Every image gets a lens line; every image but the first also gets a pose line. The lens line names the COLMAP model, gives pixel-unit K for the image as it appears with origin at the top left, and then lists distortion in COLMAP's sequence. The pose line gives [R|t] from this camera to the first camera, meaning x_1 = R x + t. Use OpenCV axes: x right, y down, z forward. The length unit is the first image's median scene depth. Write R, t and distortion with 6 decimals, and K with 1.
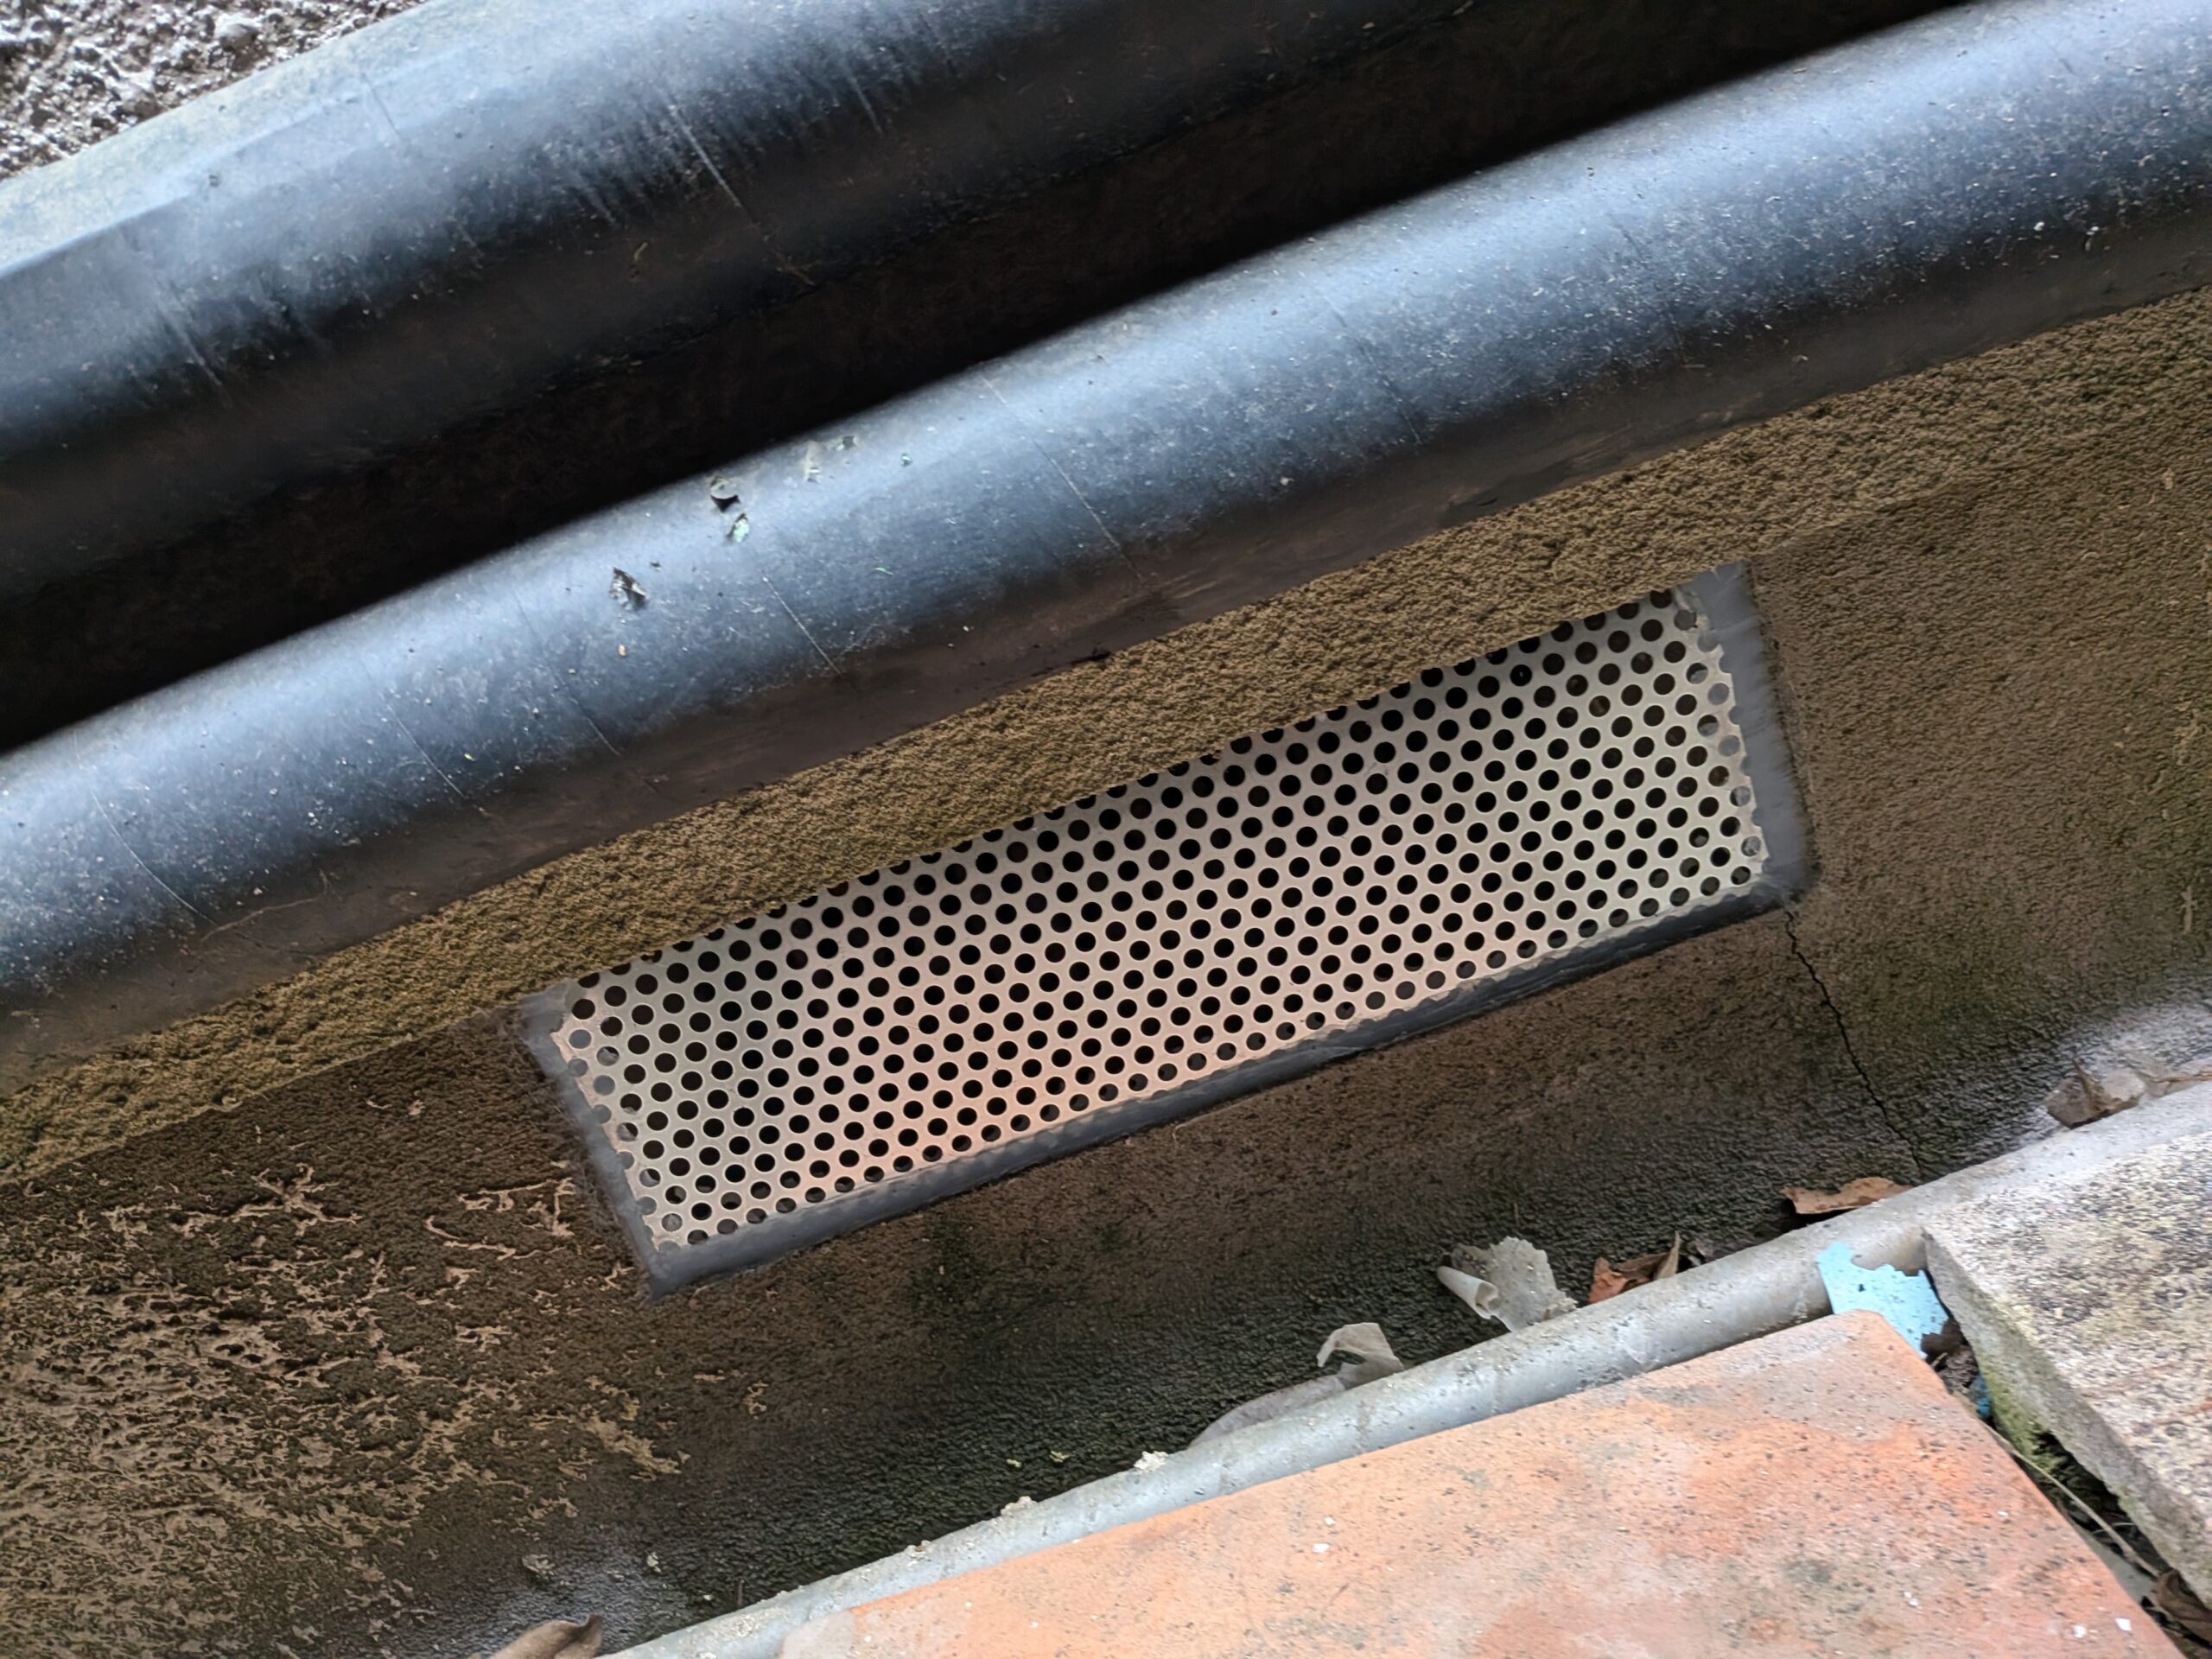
lens RADIAL K [[1570.4, 0, 1058.2], [0, 1570.4, 831.8], [0, 0, 1]] dist [-0.004621, -0.011202]
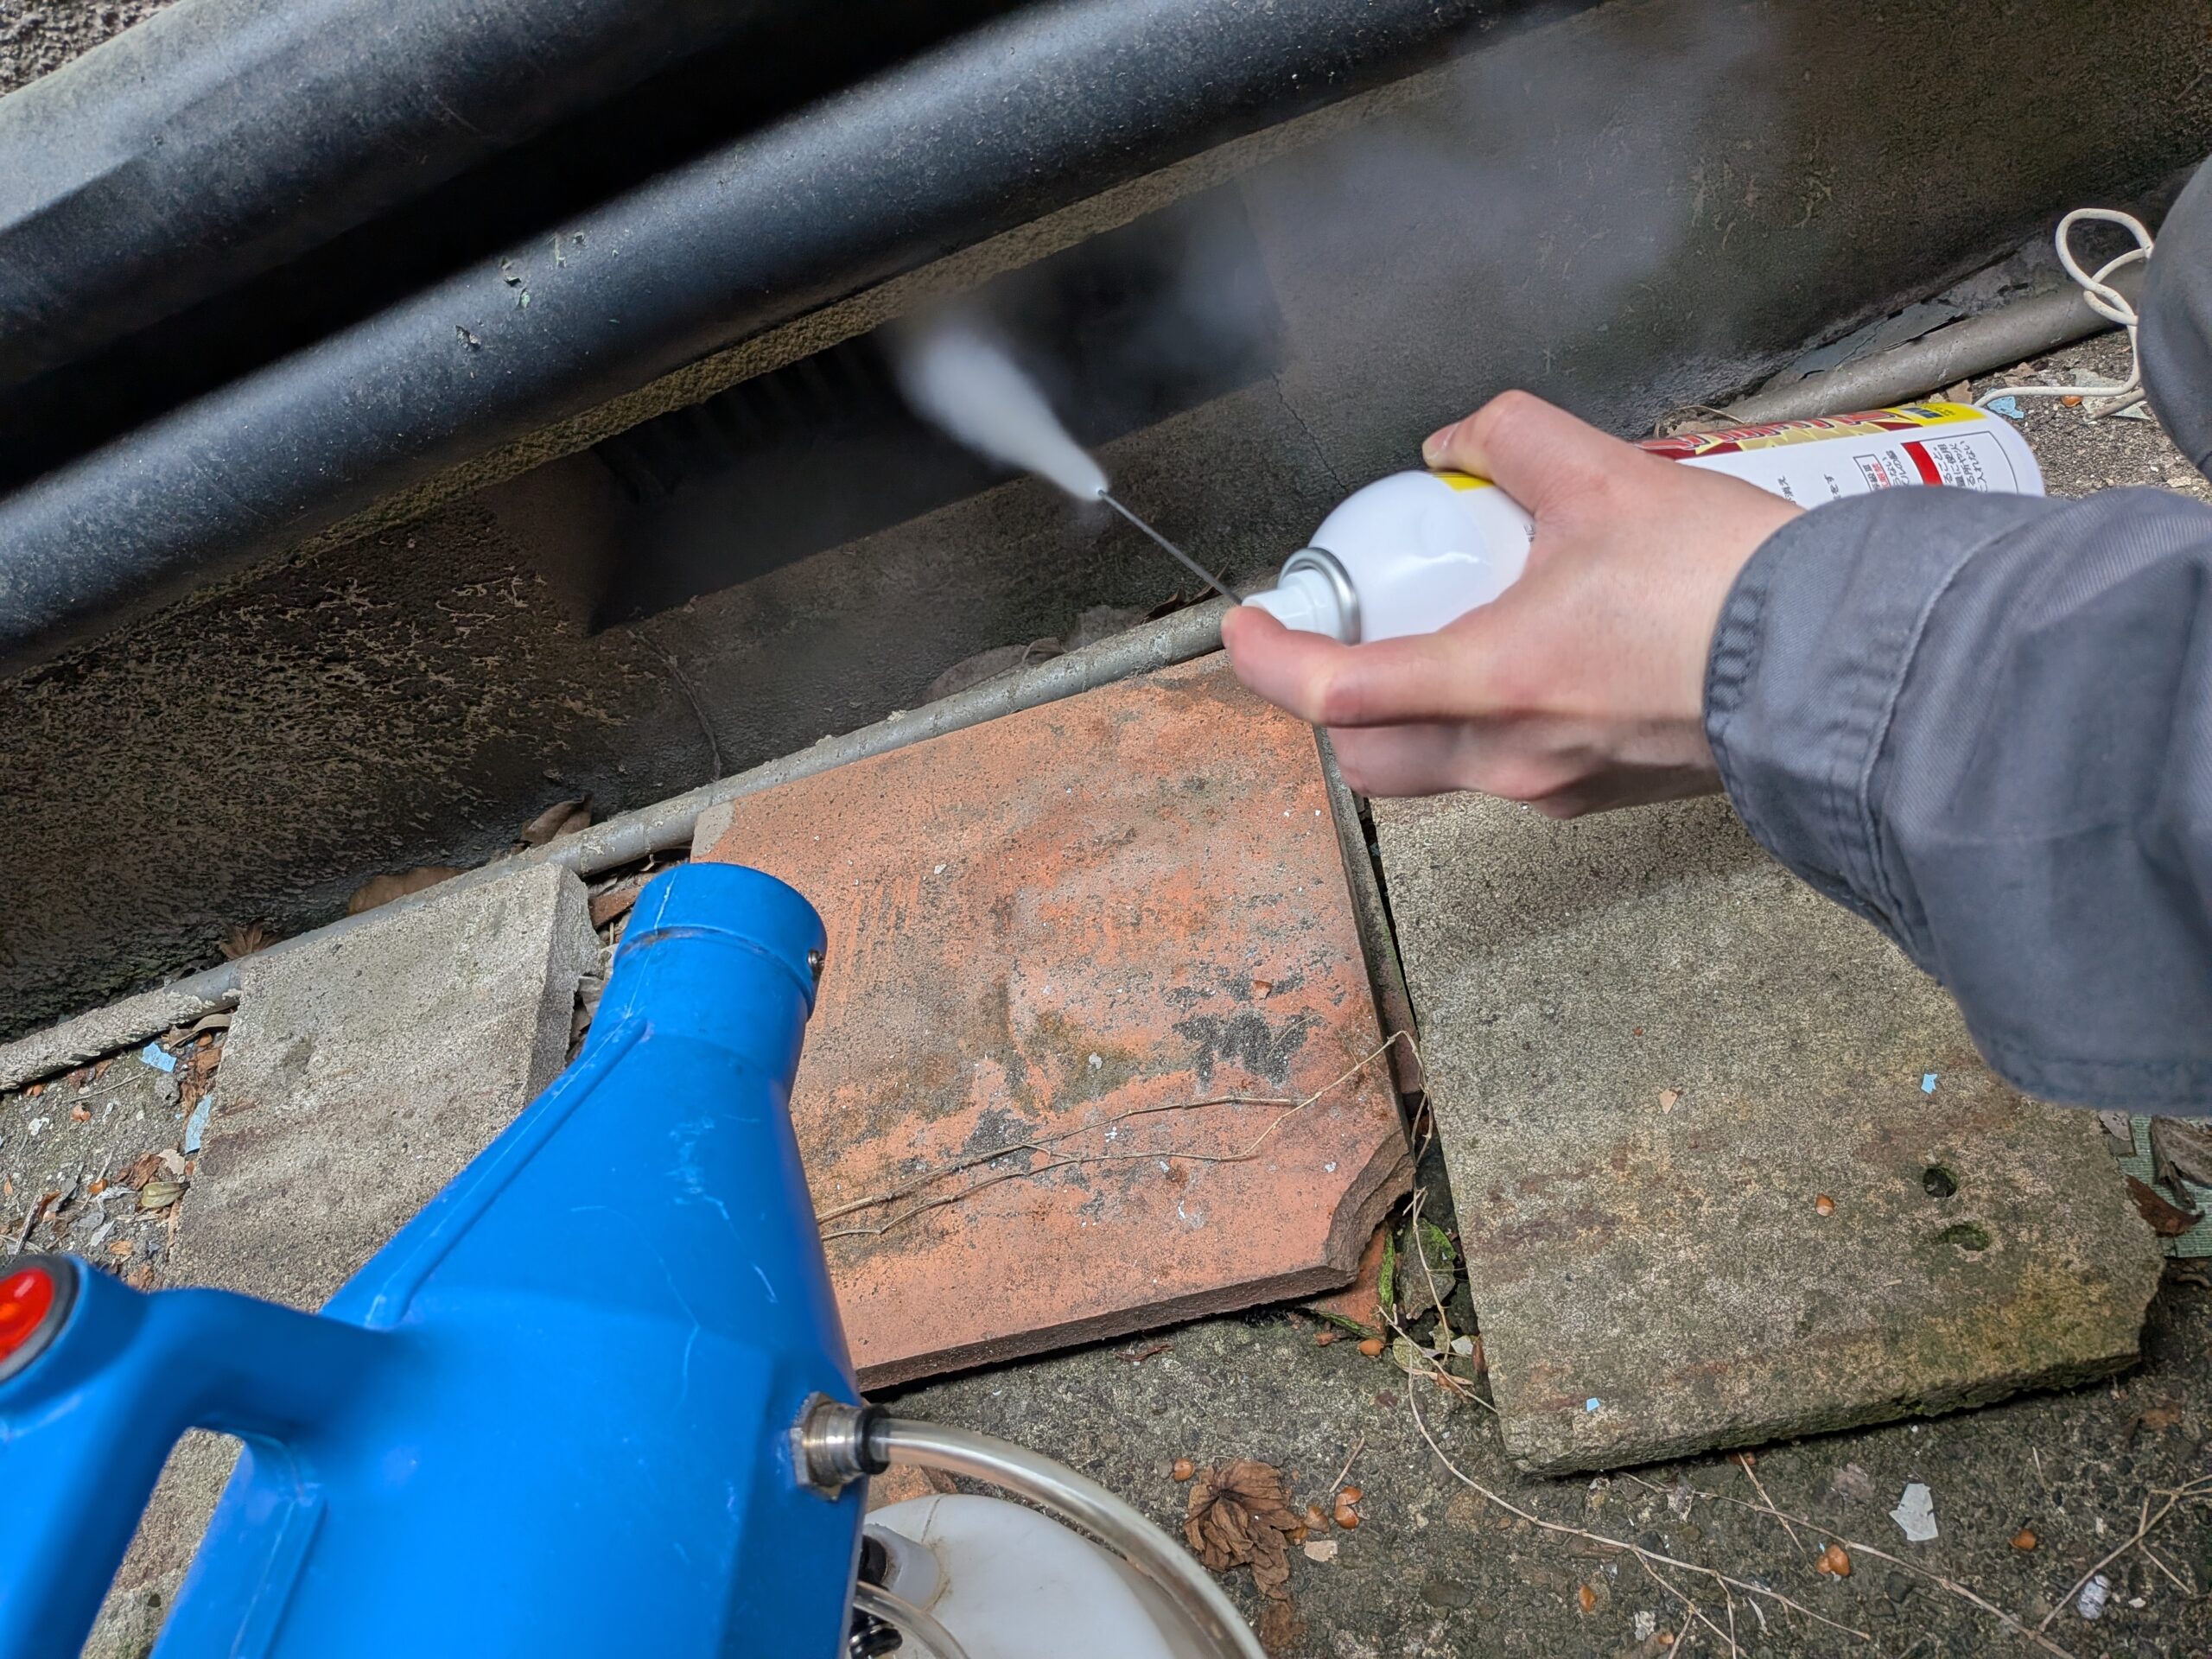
lens RADIAL K [[1570.4, 0, 1108.4], [0, 1570.4, 826.2], [0, 0, 1]] dist [-0.004621, -0.011202]
pose [[0.998812, -0.045099, 0.018480, 0.246840], [0.027977, 0.840996, 0.540317, -0.408082], [-0.039910, -0.539158, 0.841258, -0.505774]]
